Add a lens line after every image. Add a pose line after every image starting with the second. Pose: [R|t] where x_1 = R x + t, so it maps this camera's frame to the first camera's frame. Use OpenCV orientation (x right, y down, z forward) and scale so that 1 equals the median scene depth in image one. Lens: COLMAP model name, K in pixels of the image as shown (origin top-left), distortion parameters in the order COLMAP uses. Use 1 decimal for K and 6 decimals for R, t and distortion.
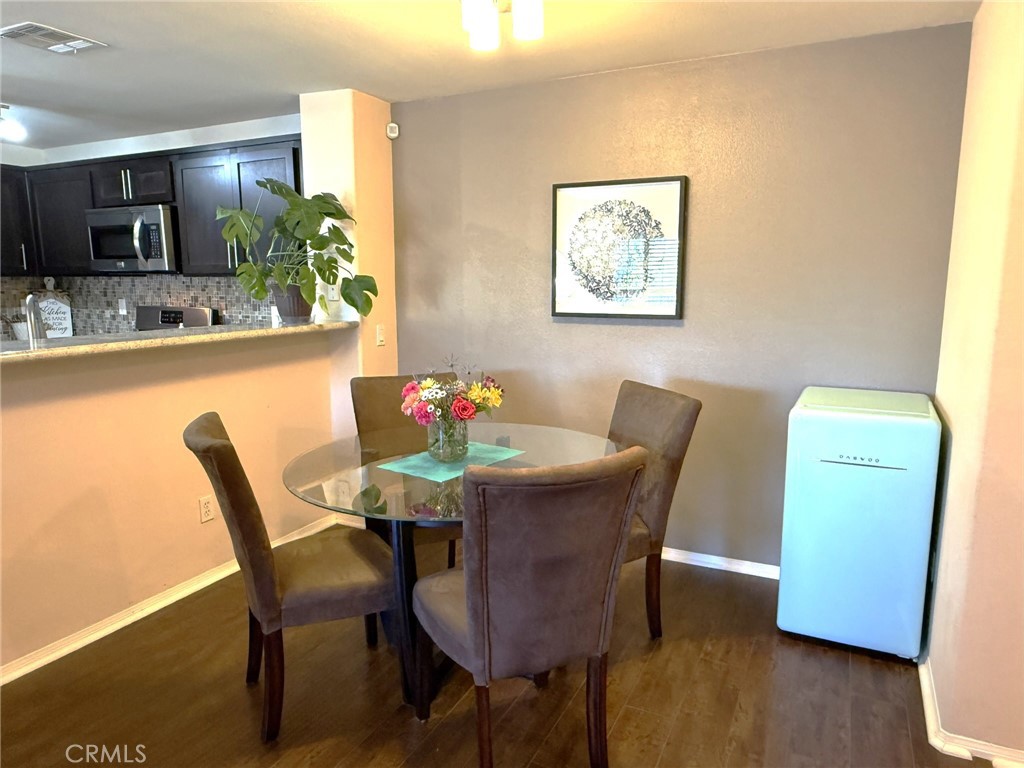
lens RADIAL K [[678.1, 0, 512.0], [0, 678.1, 384.0], [0, 0, 1]] dist [0.006000, 0.001100]
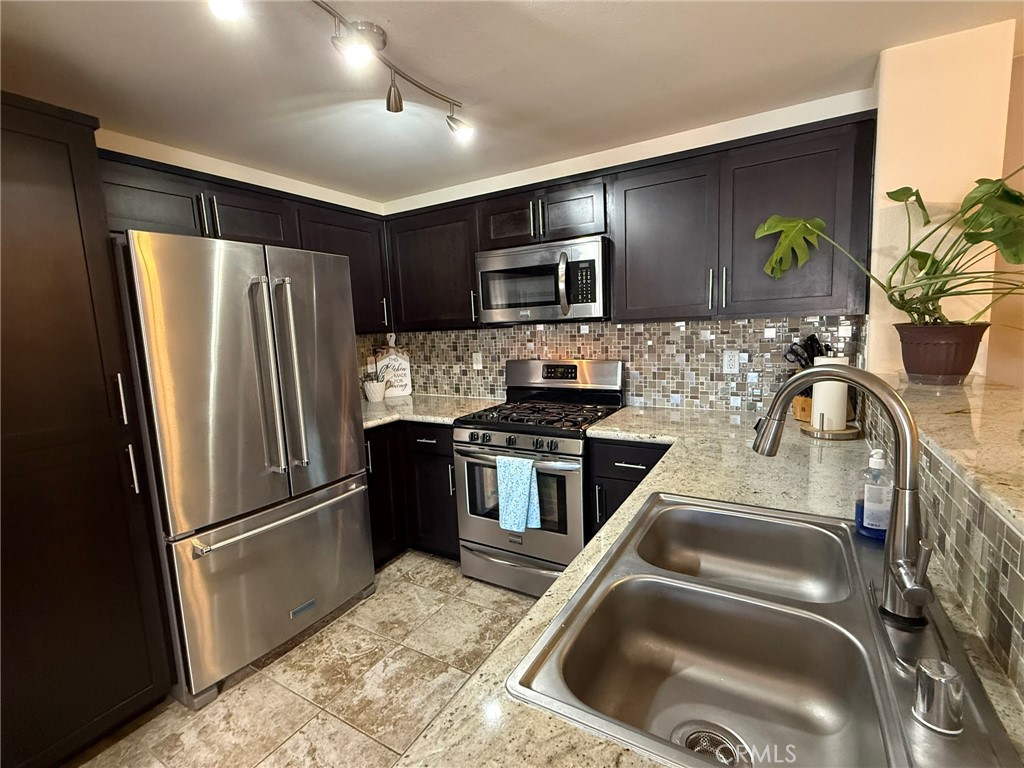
lens RADIAL K [[465.5, 0, 512.0], [0, 465.5, 384.0], [0, 0, 1]] dist [-0.001404, 0.000197]
pose [[0.996761, -0.032679, -0.073477, -0.574452], [0.030409, 0.999031, -0.031802, -0.072498], [0.074445, 0.029465, 0.996790, 0.438970]]
